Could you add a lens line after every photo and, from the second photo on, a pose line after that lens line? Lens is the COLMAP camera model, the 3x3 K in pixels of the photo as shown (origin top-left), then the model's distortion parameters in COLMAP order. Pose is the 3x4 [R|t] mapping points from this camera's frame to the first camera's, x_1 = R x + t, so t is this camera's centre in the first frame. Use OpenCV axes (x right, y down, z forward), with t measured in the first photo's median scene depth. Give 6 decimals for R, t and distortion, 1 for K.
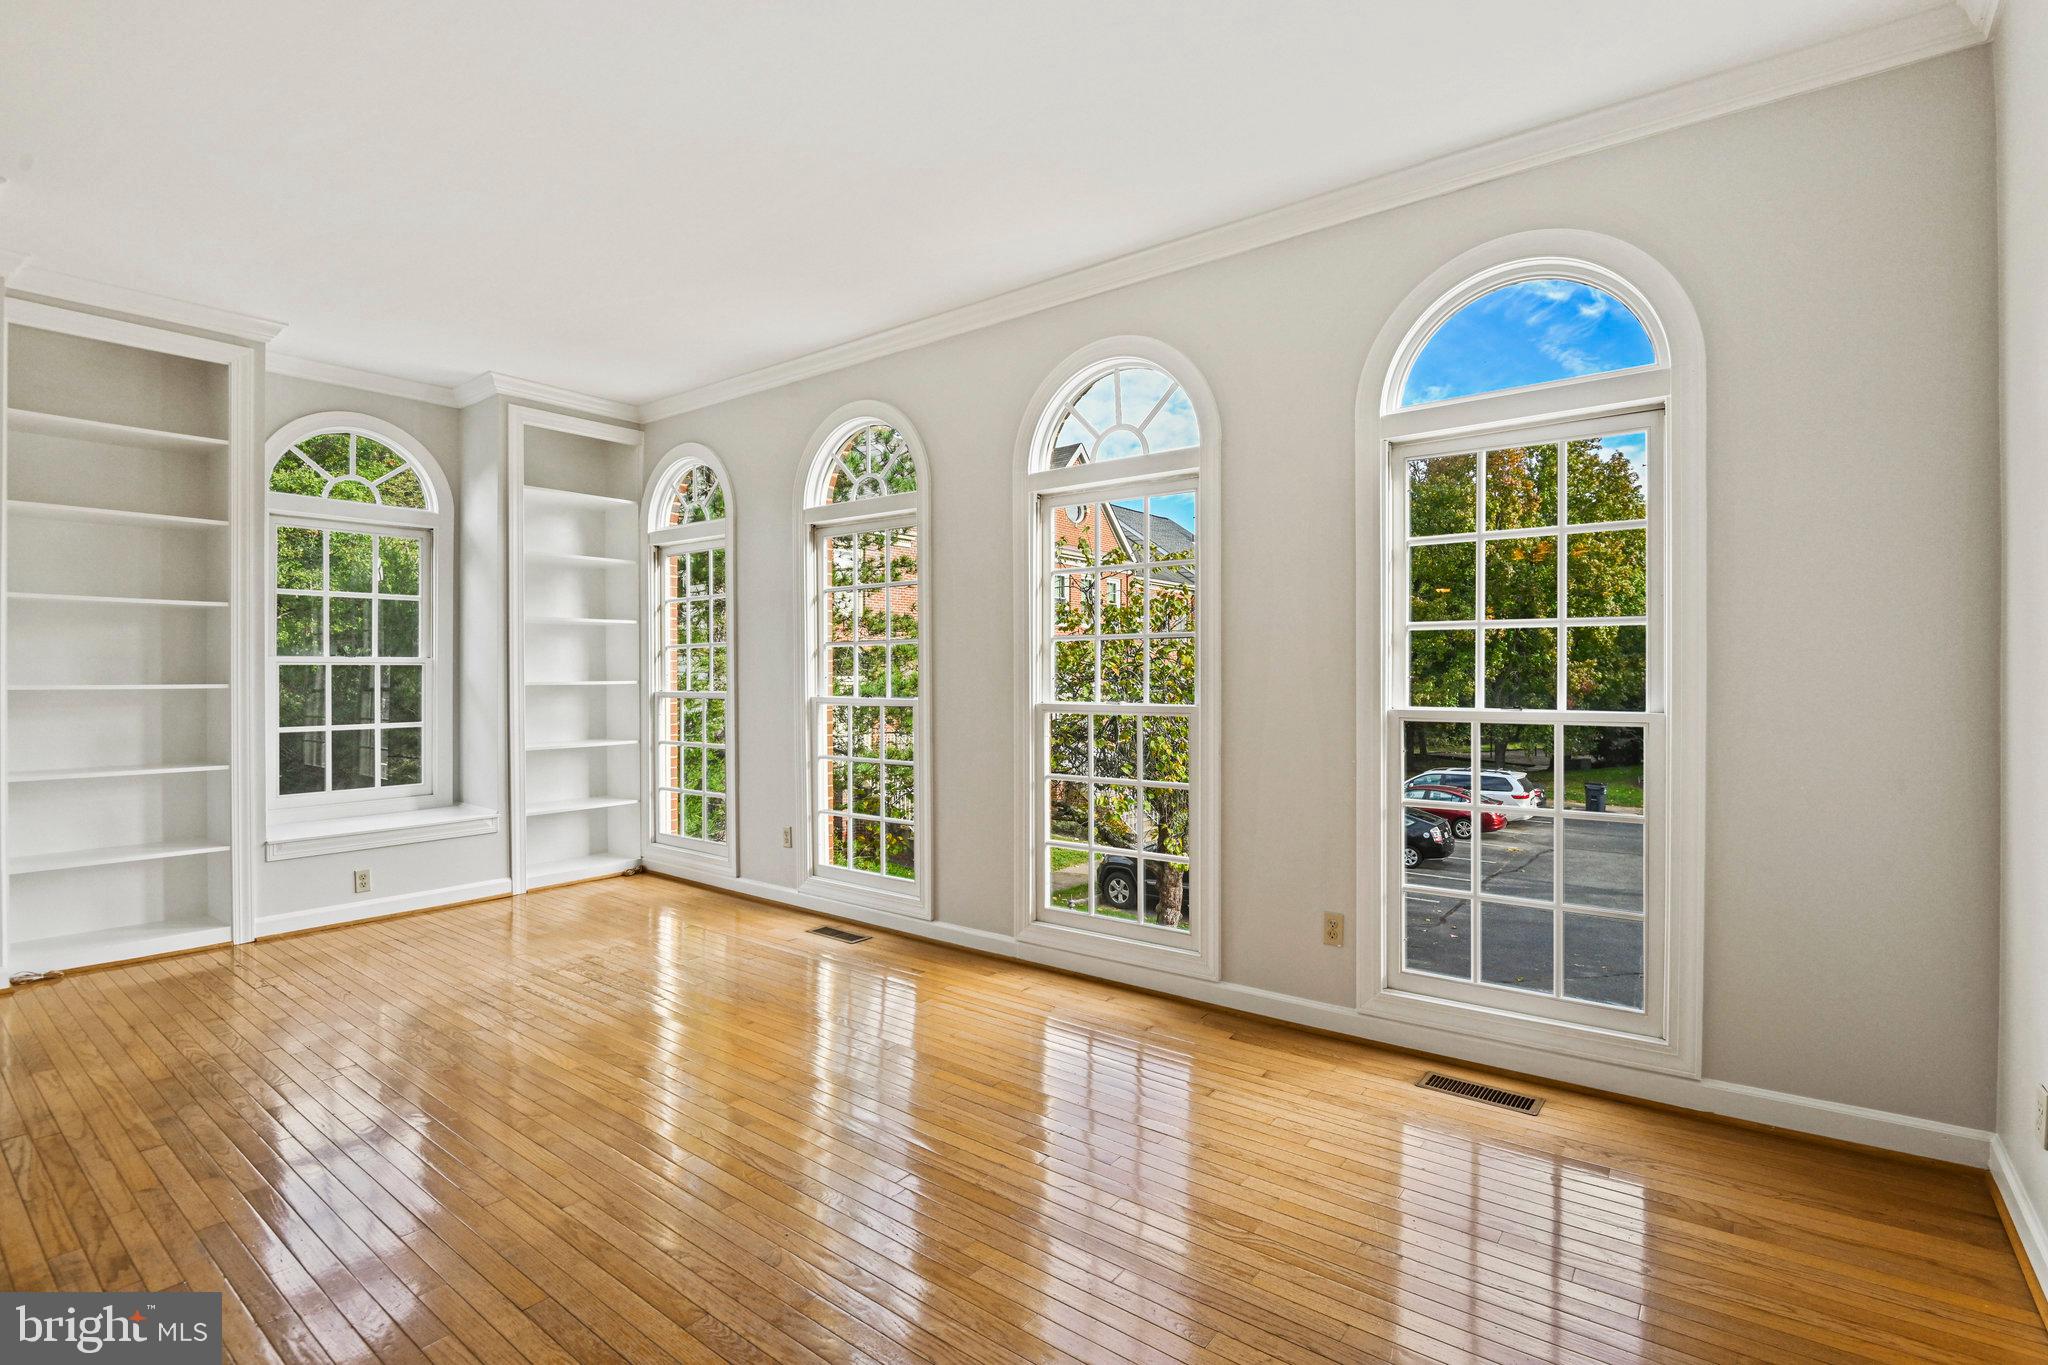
lens RADIAL K [[953.7, 0, 1026.0], [0, 953.7, 672.7], [0, 0, 1]] dist [-0.021324, -0.001401]
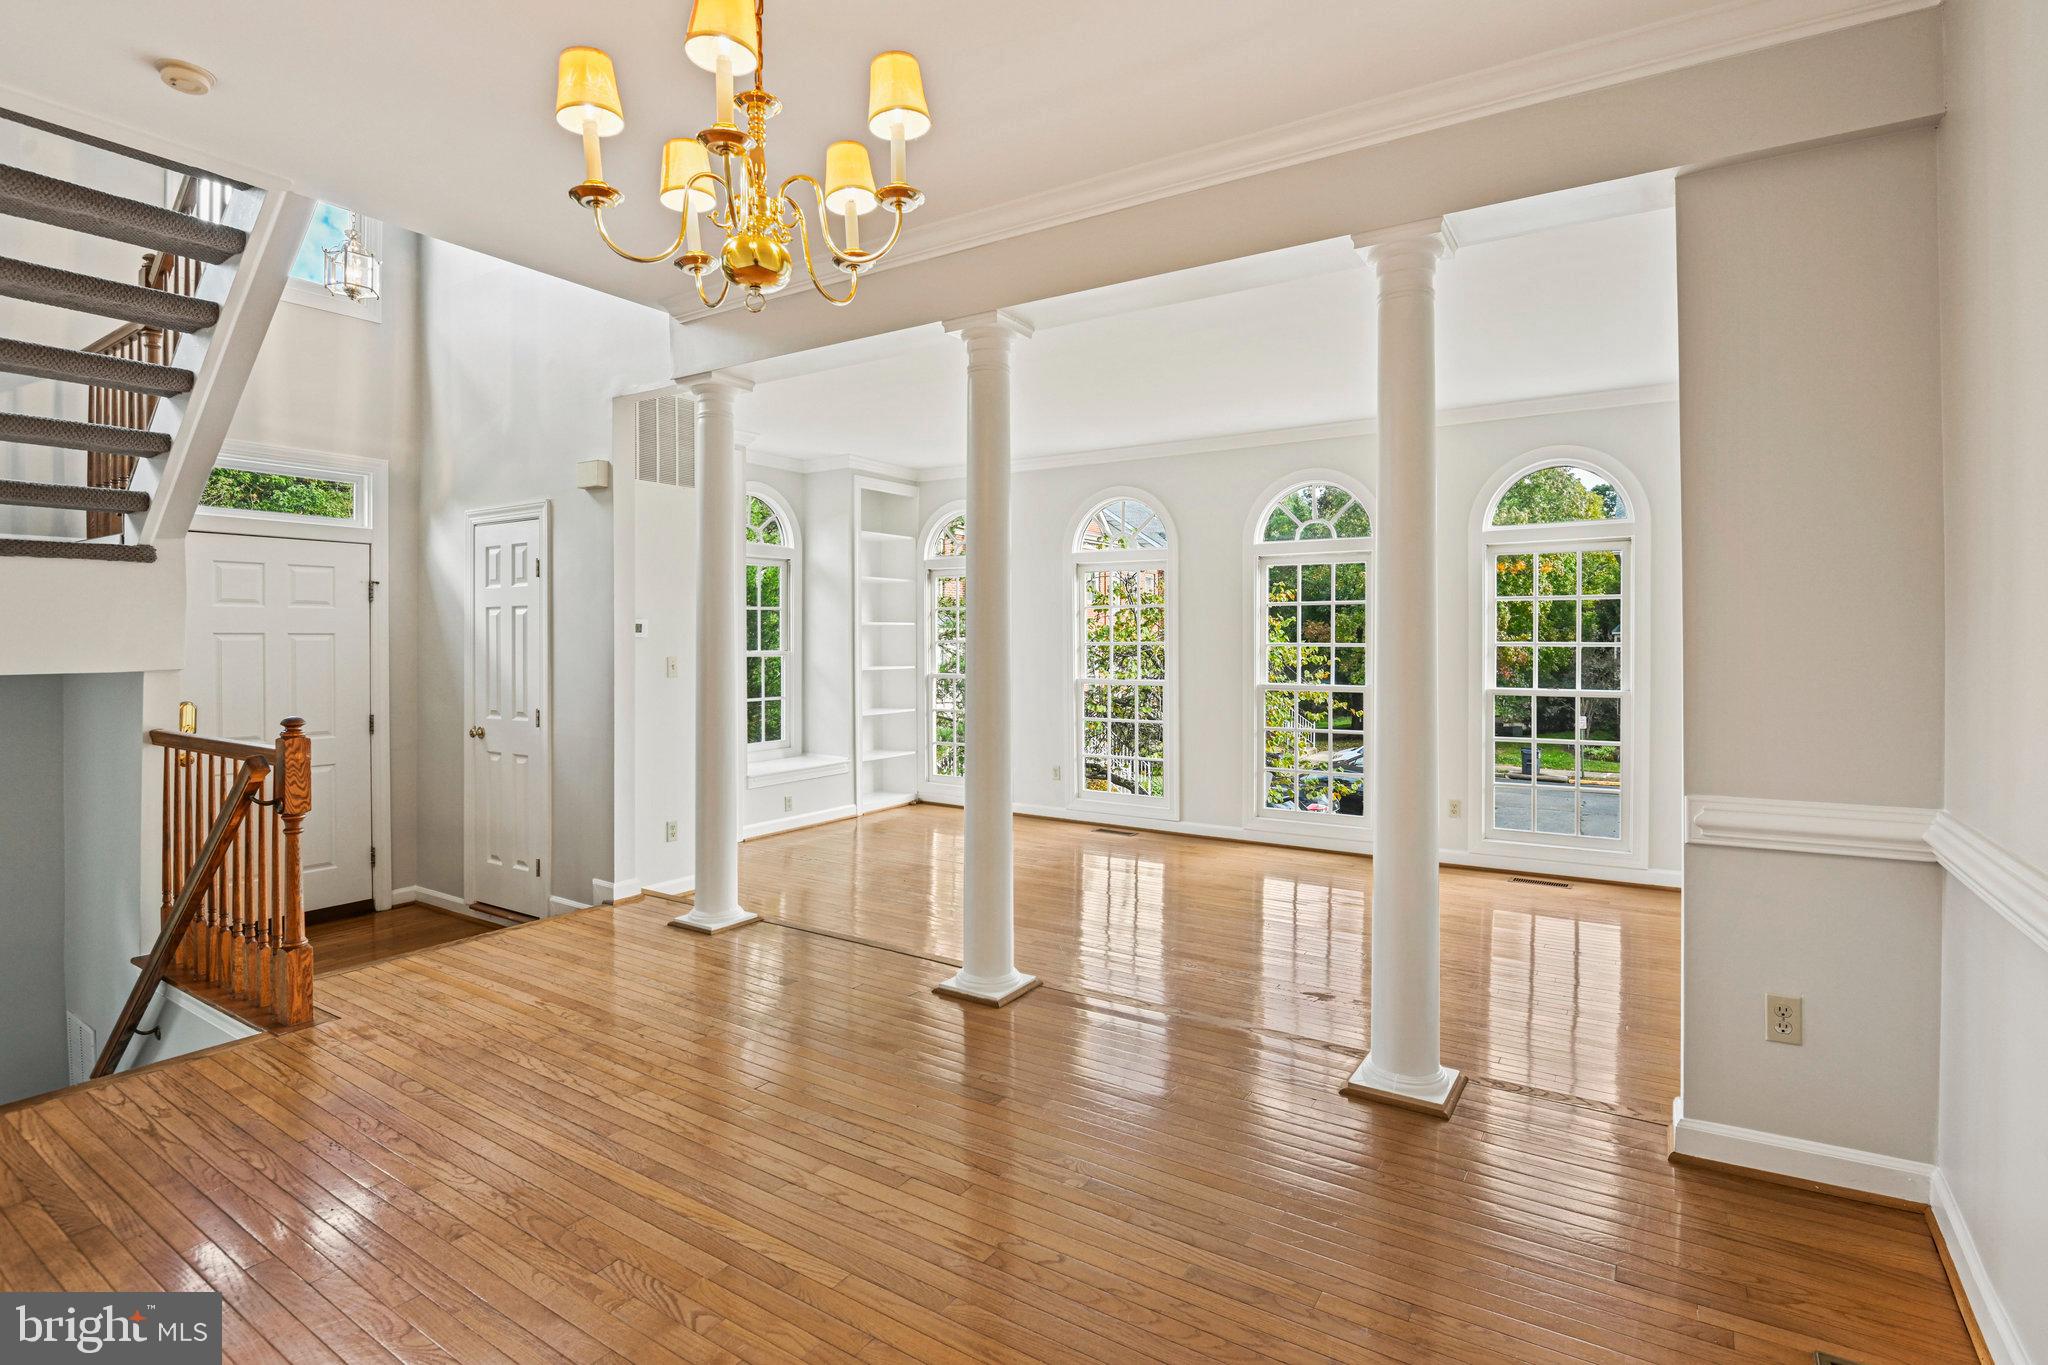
lens RADIAL K [[965.5, 0, 1038.4], [0, 965.5, 651.2], [0, 0, 1]] dist [-0.022816, 0.000025]
pose [[0.995658, 0.001774, 0.093066, -0.409368], [-0.002630, 0.999955, 0.009079, -0.030467], [-0.093045, -0.009285, 0.995619, -0.487914]]
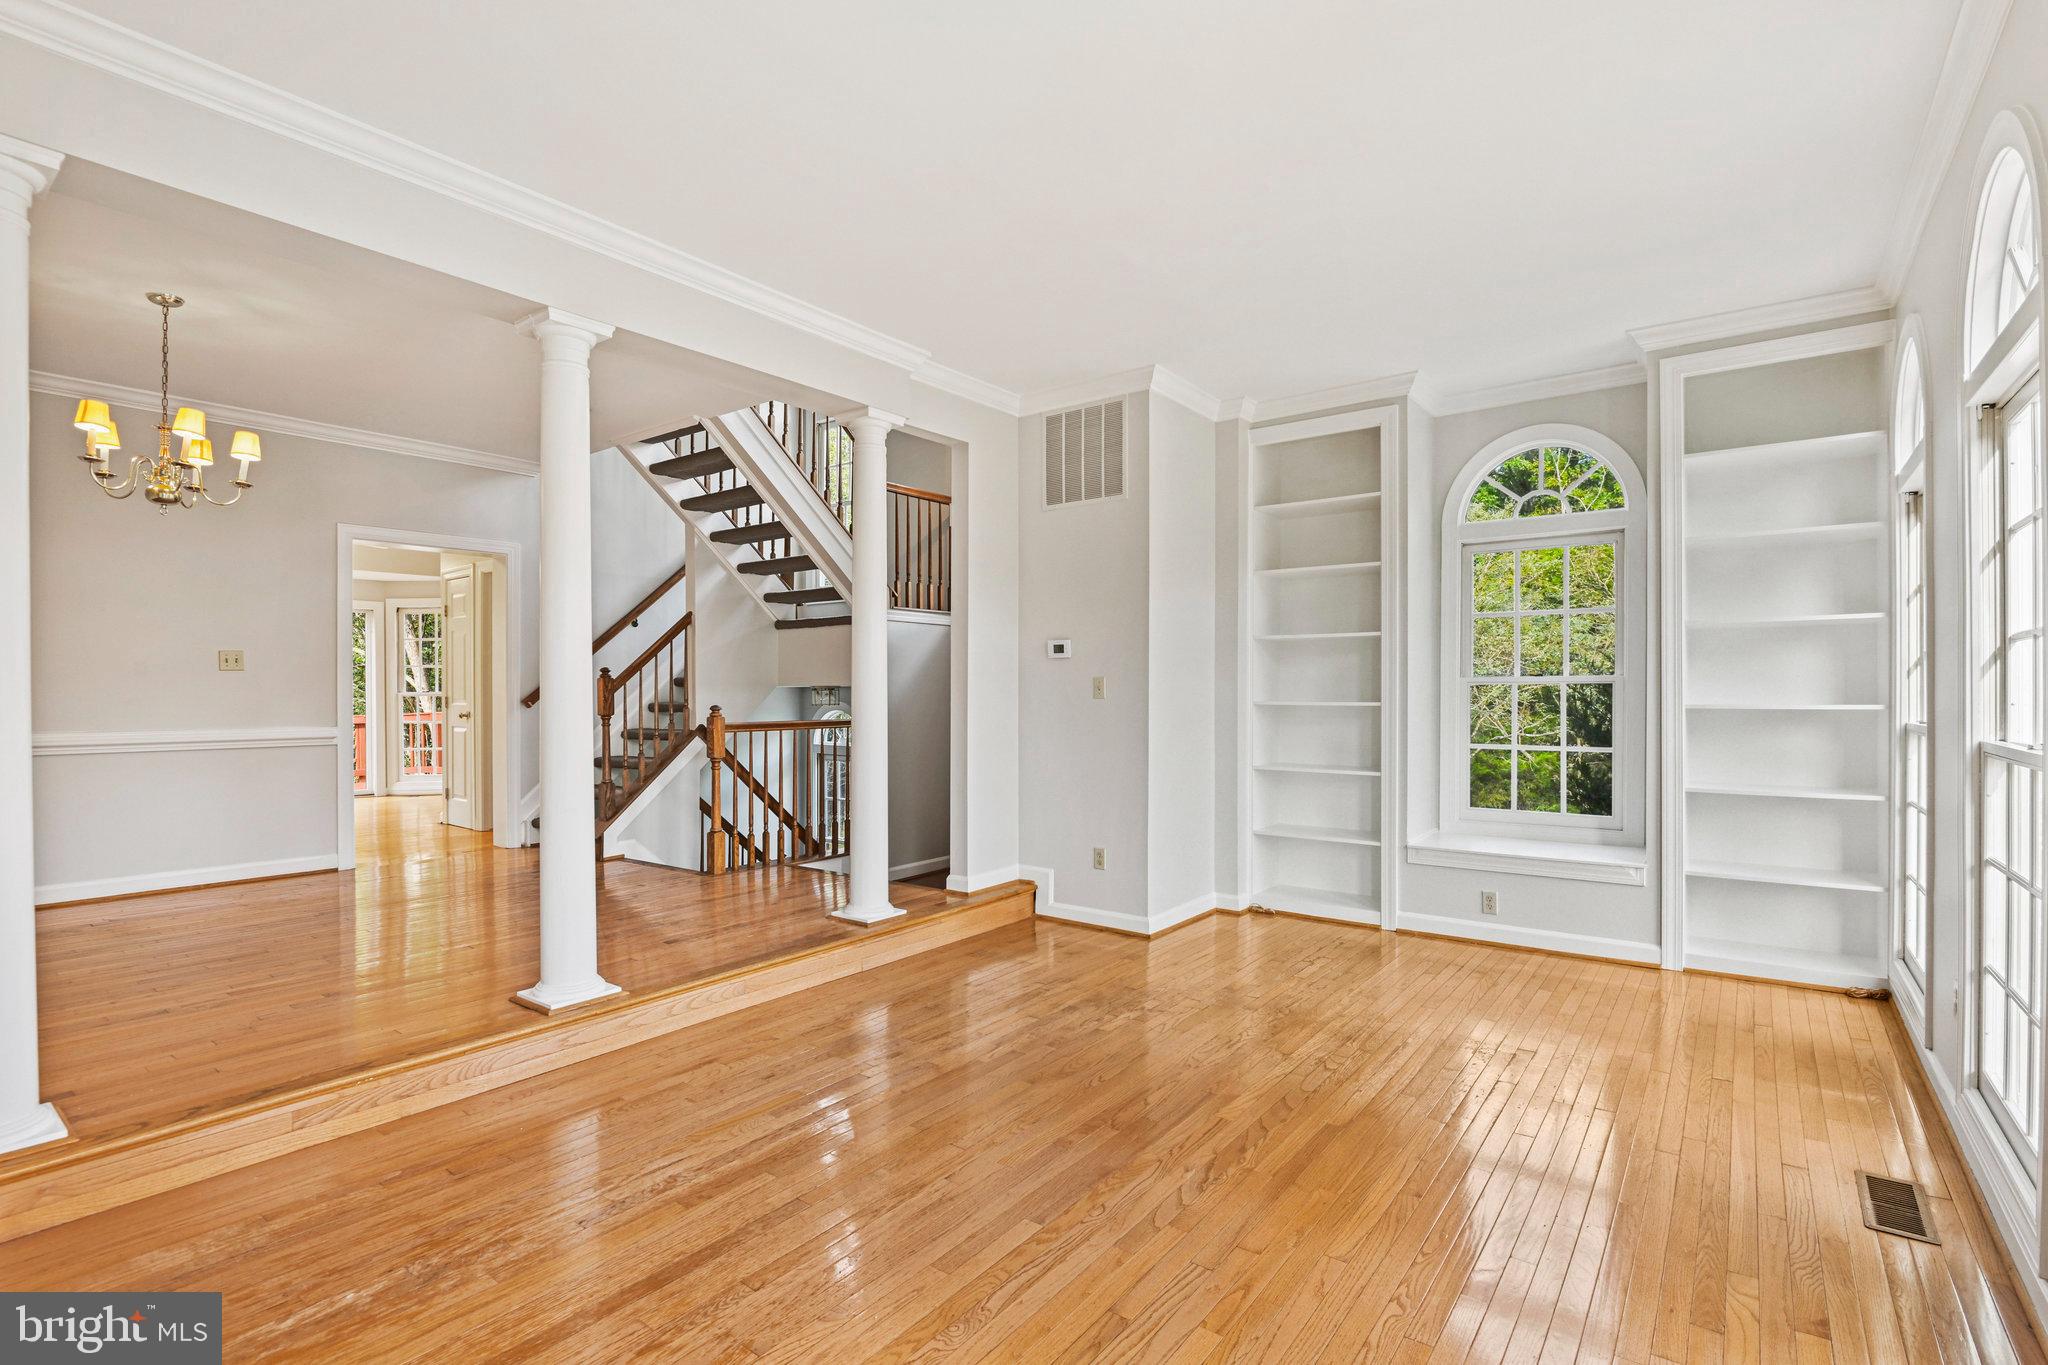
lens RADIAL K [[953.7, 0, 1027.2], [0, 953.7, 693.9], [0, 0, 1]] dist [-0.021324, -0.001401]
pose [[0.003345, 0.002353, -0.999992, 0.260027], [-0.001210, 0.999997, 0.002349, -0.000096], [0.999994, 0.001202, 0.003348, 0.462740]]
